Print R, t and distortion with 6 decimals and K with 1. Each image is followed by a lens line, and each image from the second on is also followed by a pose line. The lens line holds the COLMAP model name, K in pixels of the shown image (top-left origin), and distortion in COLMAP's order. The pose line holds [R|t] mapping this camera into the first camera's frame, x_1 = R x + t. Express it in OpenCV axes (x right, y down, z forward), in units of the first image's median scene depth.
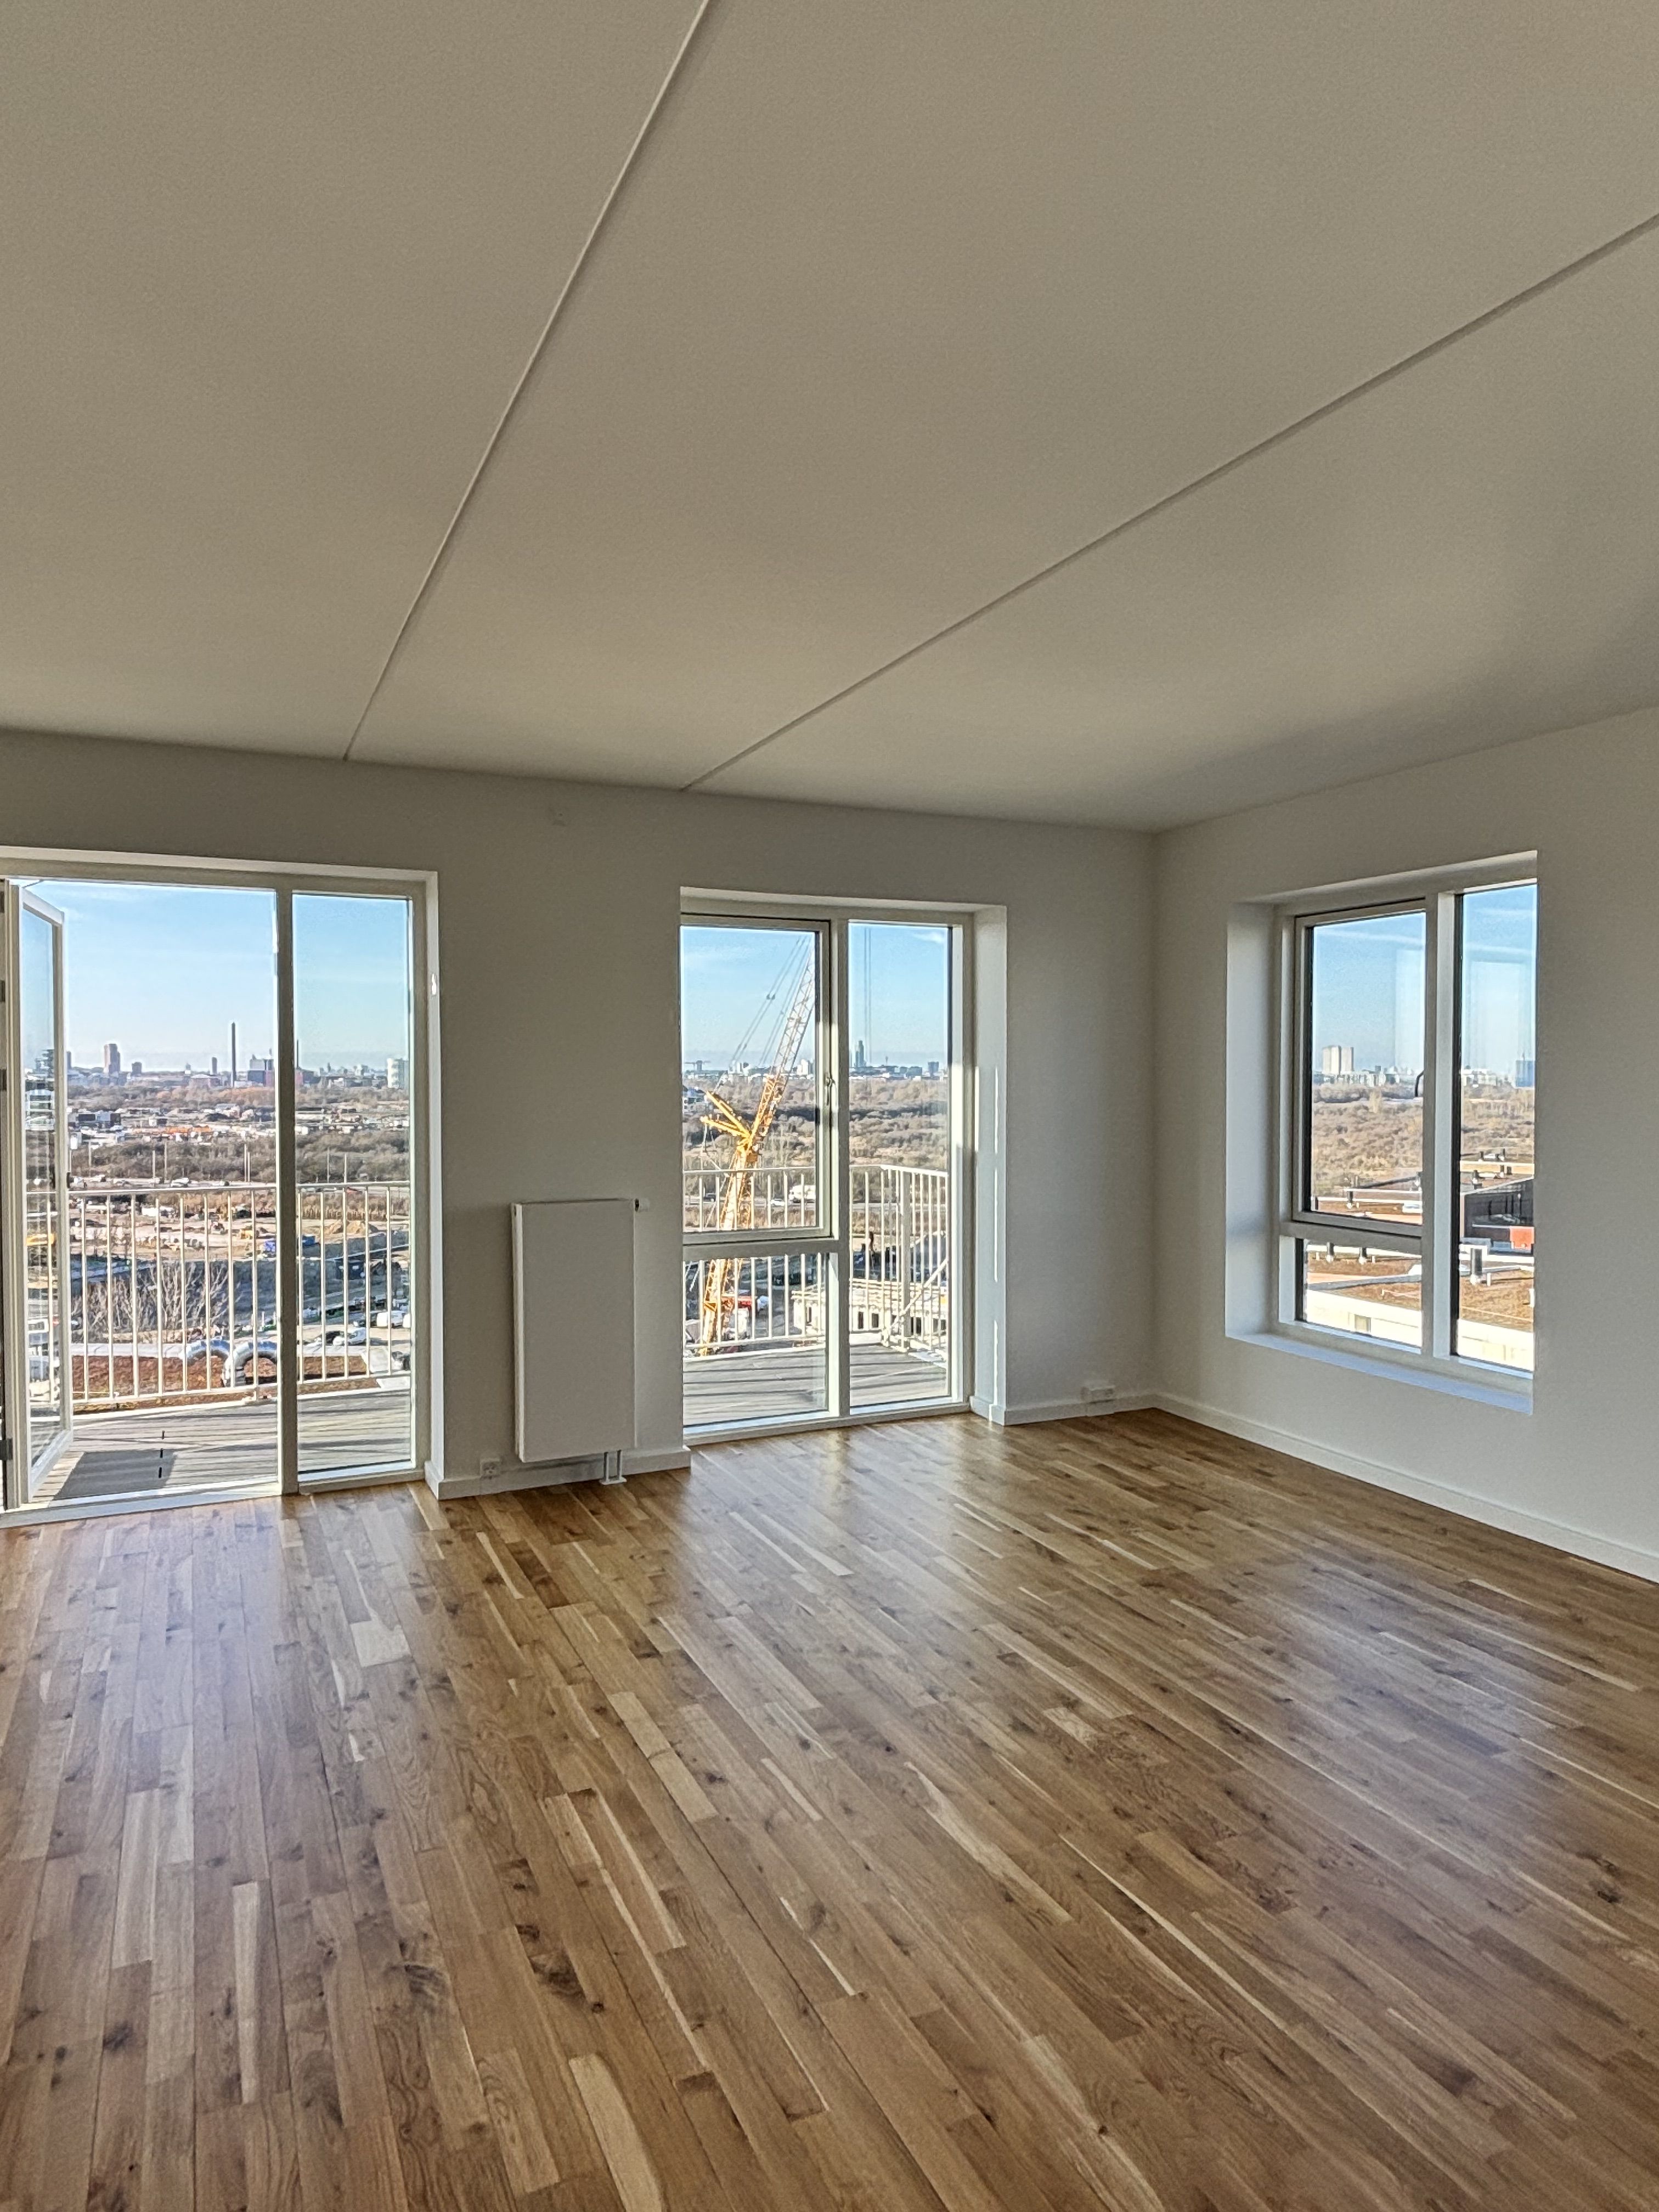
lens RADIAL K [[1364.0, 0, 827.7], [0, 1364.0, 1103.7], [0, 0, 1]] dist [-0.010141, -0.007533]
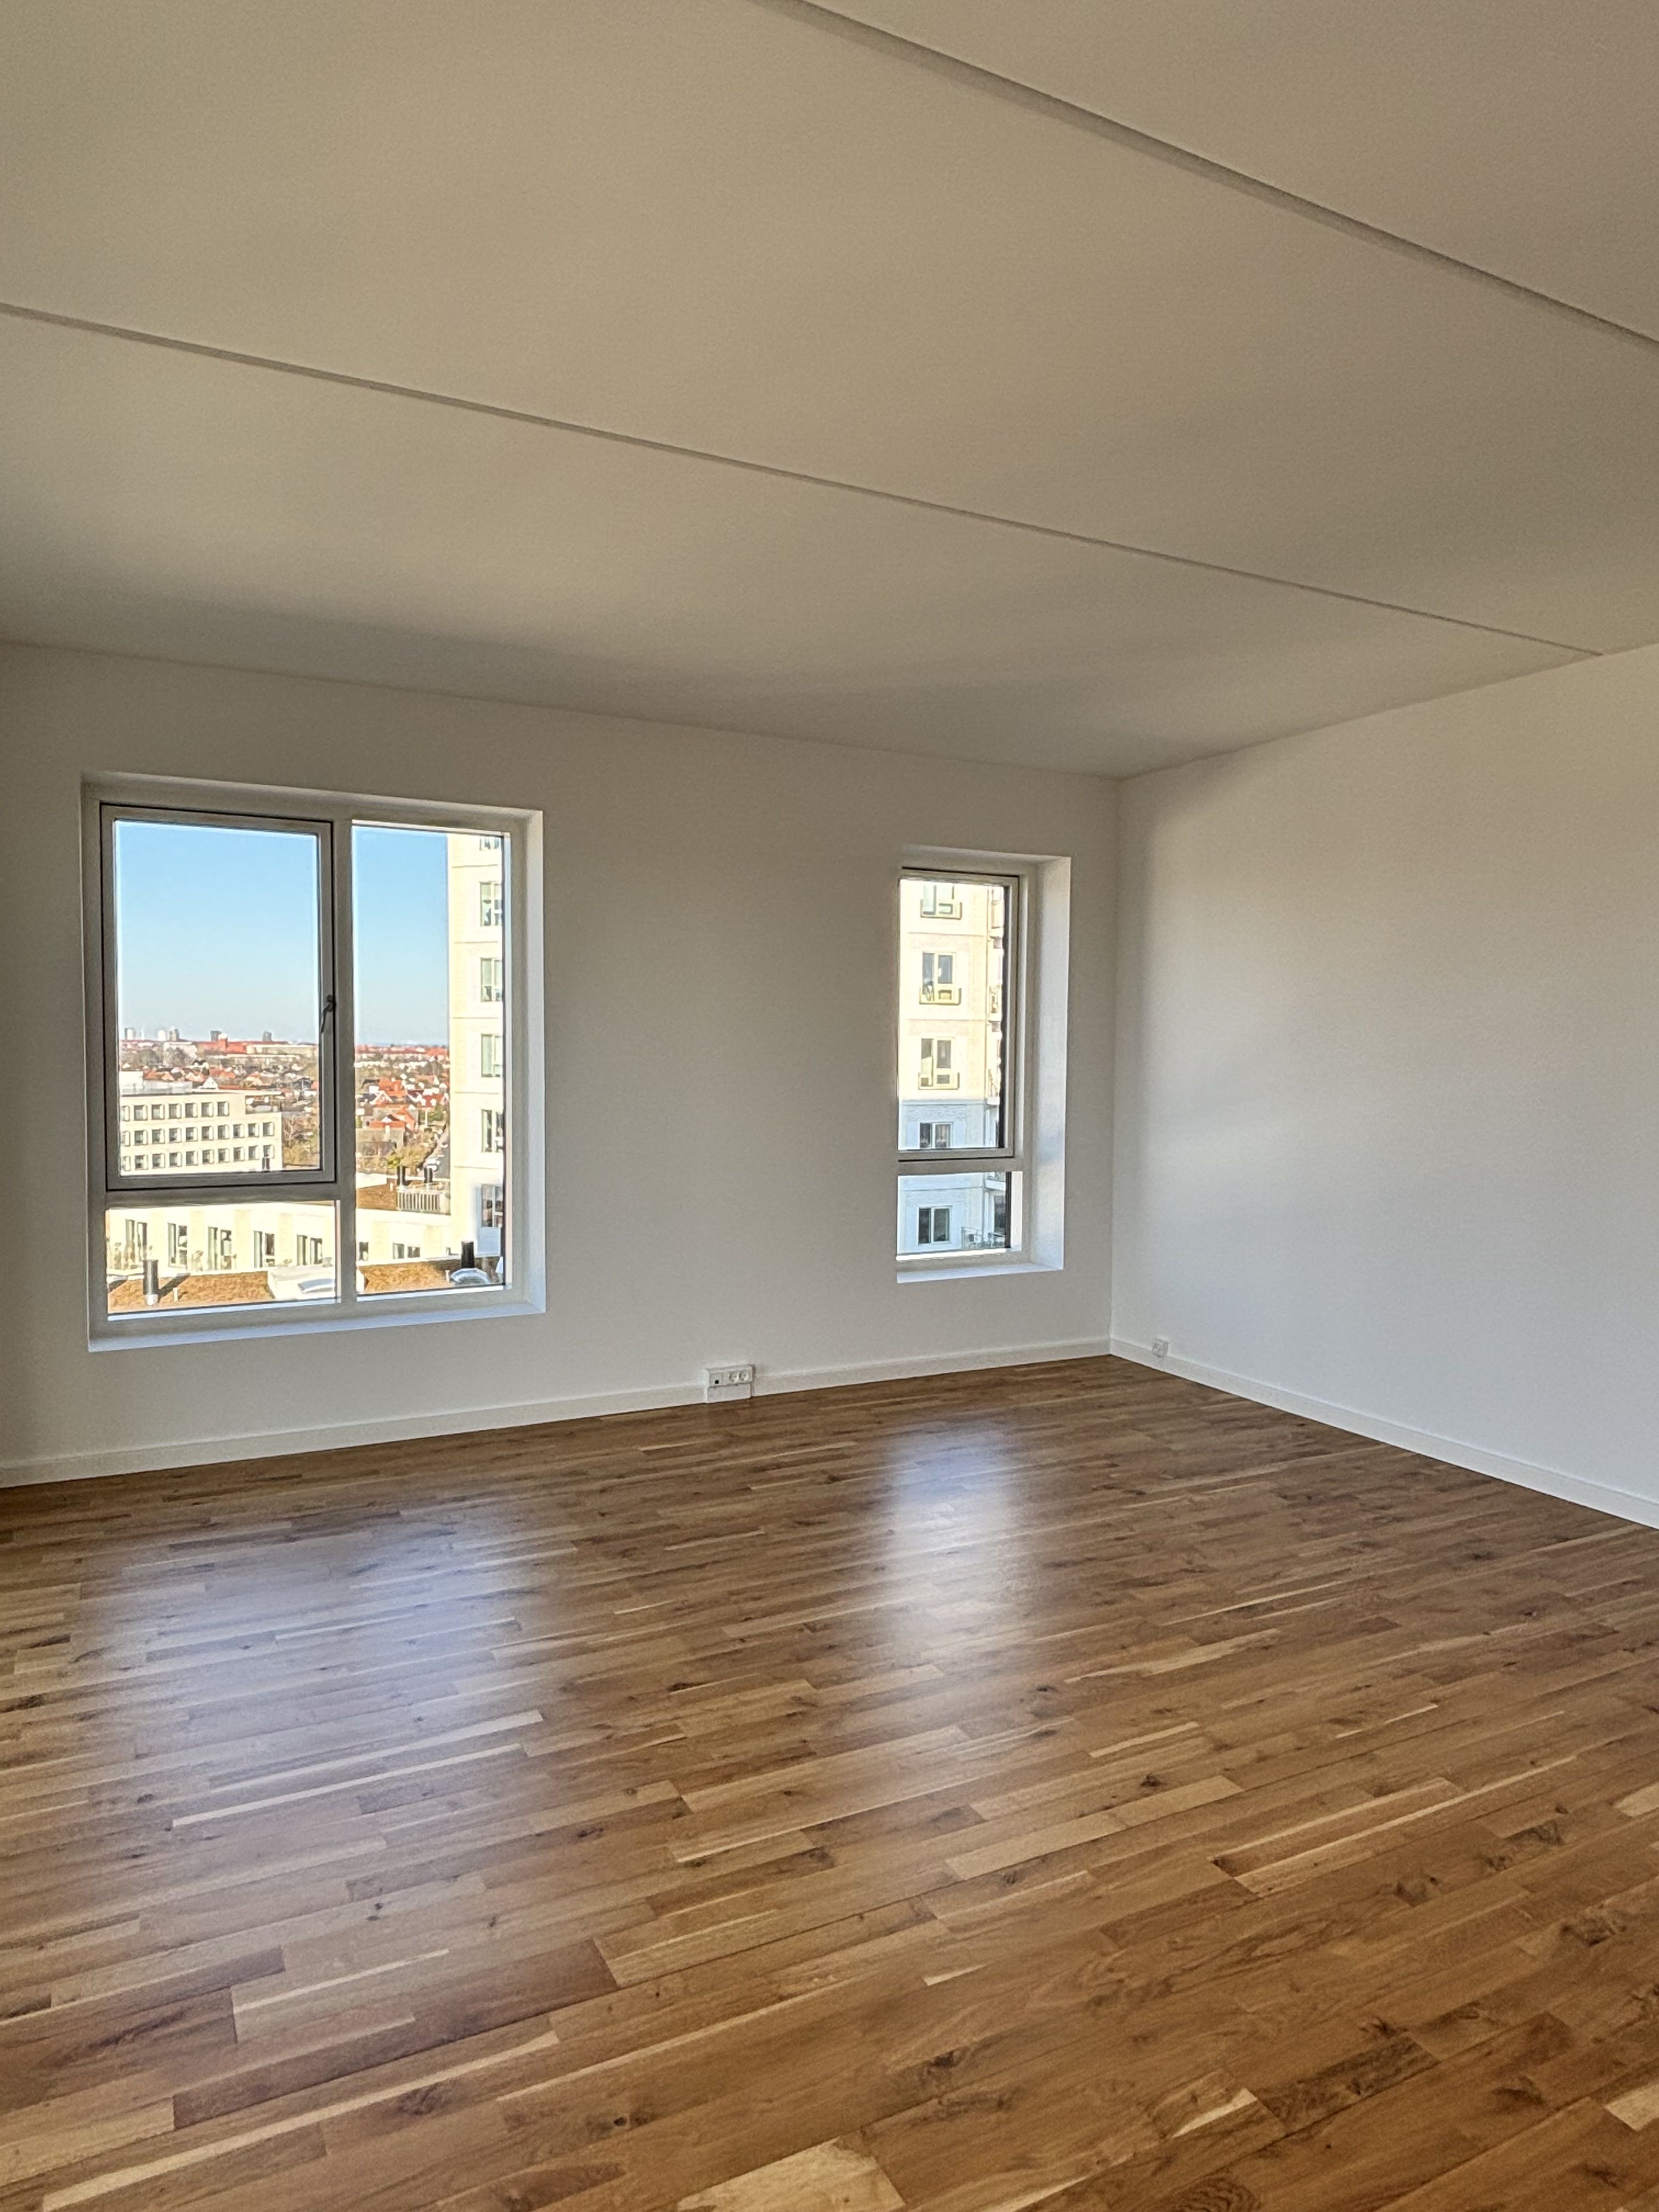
lens RADIAL K [[1364.0, 0, 827.2], [0, 1364.0, 1107.4], [0, 0, 1]] dist [-0.010141, -0.007533]
pose [[-0.016544, -0.058479, 0.998152, -0.725840], [0.020823, 0.998052, 0.058818, -0.003747], [-0.999646, 0.021758, -0.015295, 0.931045]]
